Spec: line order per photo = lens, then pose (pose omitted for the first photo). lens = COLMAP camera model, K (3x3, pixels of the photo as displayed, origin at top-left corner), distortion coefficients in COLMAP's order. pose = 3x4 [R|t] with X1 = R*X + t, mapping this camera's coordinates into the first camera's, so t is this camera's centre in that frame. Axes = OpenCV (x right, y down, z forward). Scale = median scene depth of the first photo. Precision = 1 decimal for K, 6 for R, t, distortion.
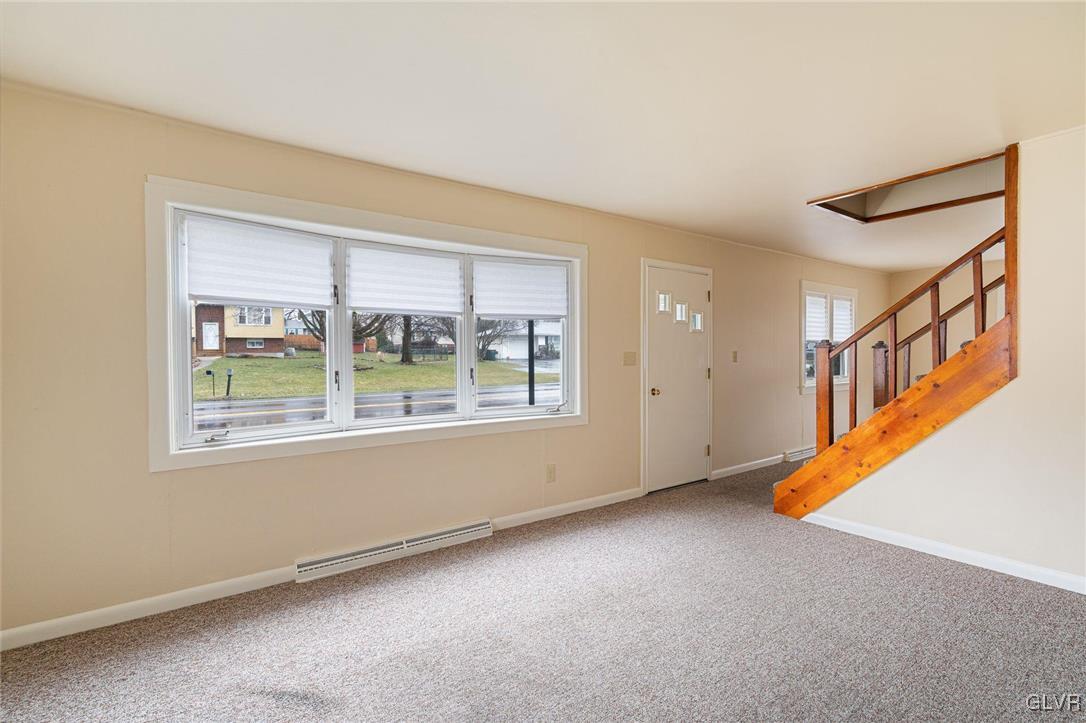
lens RADIAL K [[493.2, 0, 534.1], [0, 493.2, 363.5], [0, 0, 1]] dist [-0.010634, 0.002665]
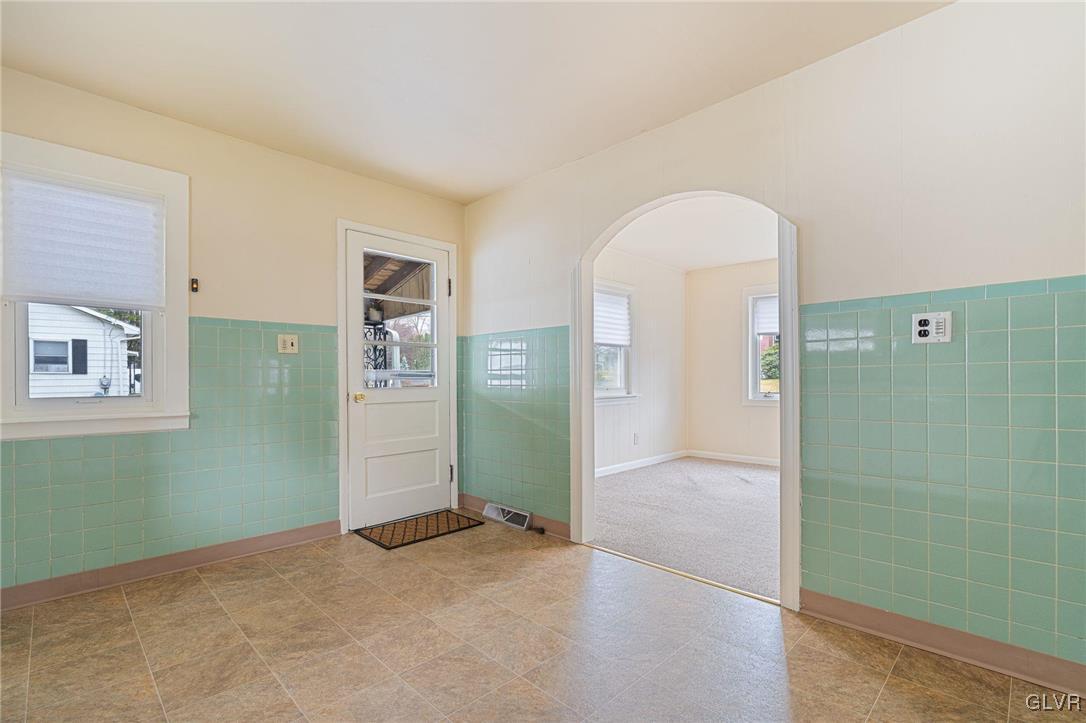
lens RADIAL K [[493.2, 0, 543.8], [0, 493.2, 379.8], [0, 0, 1]] dist [-0.010634, 0.002665]
pose [[0.184044, 0.009917, -0.982868, 1.112393], [-0.011253, 0.999905, 0.007981, 0.059772], [0.982854, 0.009592, 0.184138, -0.345943]]
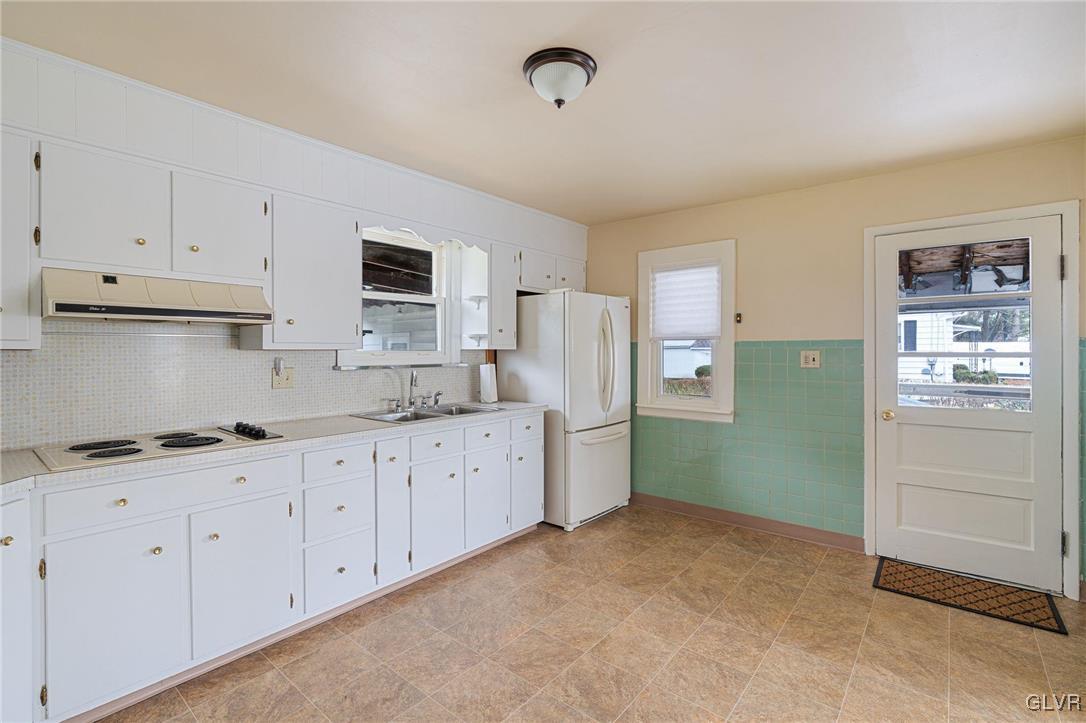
lens RADIAL K [[493.2, 0, 537.7], [0, 493.2, 351.5], [0, 0, 1]] dist [-0.010634, 0.002665]
pose [[-0.962865, 0.010431, -0.269782, 0.933918], [0.005745, 0.999819, 0.018153, -0.033437], [0.269922, 0.015929, -0.962750, 0.185537]]
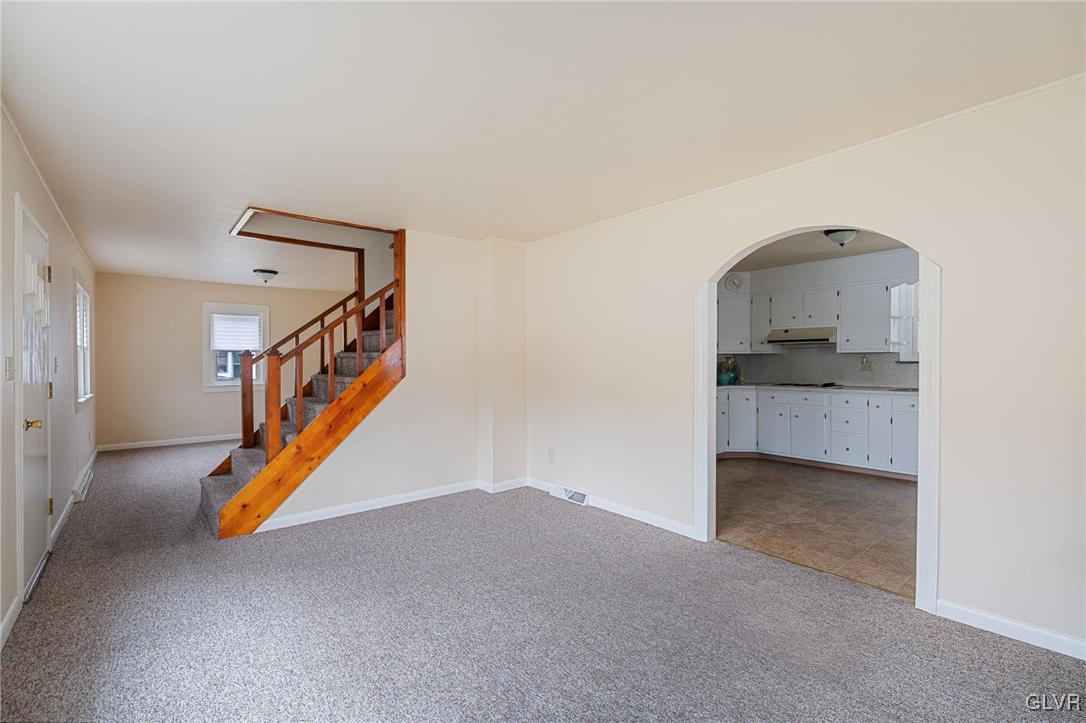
lens RADIAL K [[493.2, 0, 542.2], [0, 493.2, 364.1], [0, 0, 1]] dist [-0.010634, 0.002665]
pose [[-0.092977, 0.000613, 0.995668, -0.534088], [0.018067, 0.999836, 0.001072, -0.005459], [-0.995504, 0.018088, -0.092972, 0.584886]]
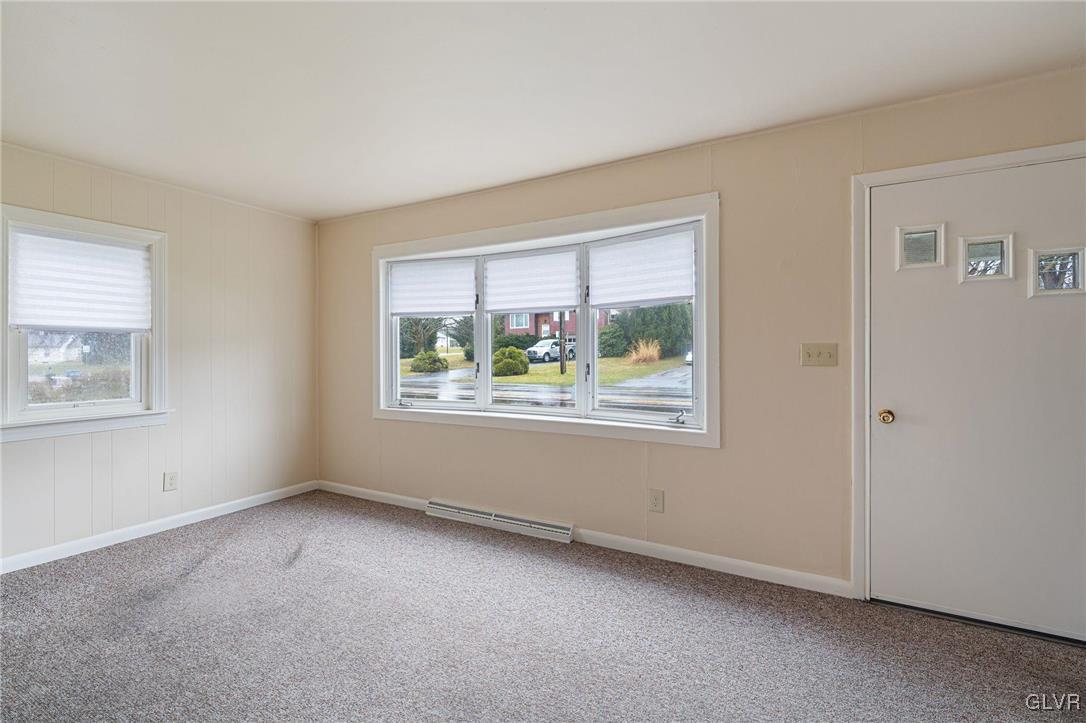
lens RADIAL K [[493.2, 0, 541.2], [0, 493.2, 354.8], [0, 0, 1]] dist [-0.010634, 0.002665]
pose [[0.426866, 0.008886, -0.904271, 0.764916], [-0.012114, 0.999918, 0.004108, -0.011095], [0.904234, 0.009201, 0.426939, 0.578623]]
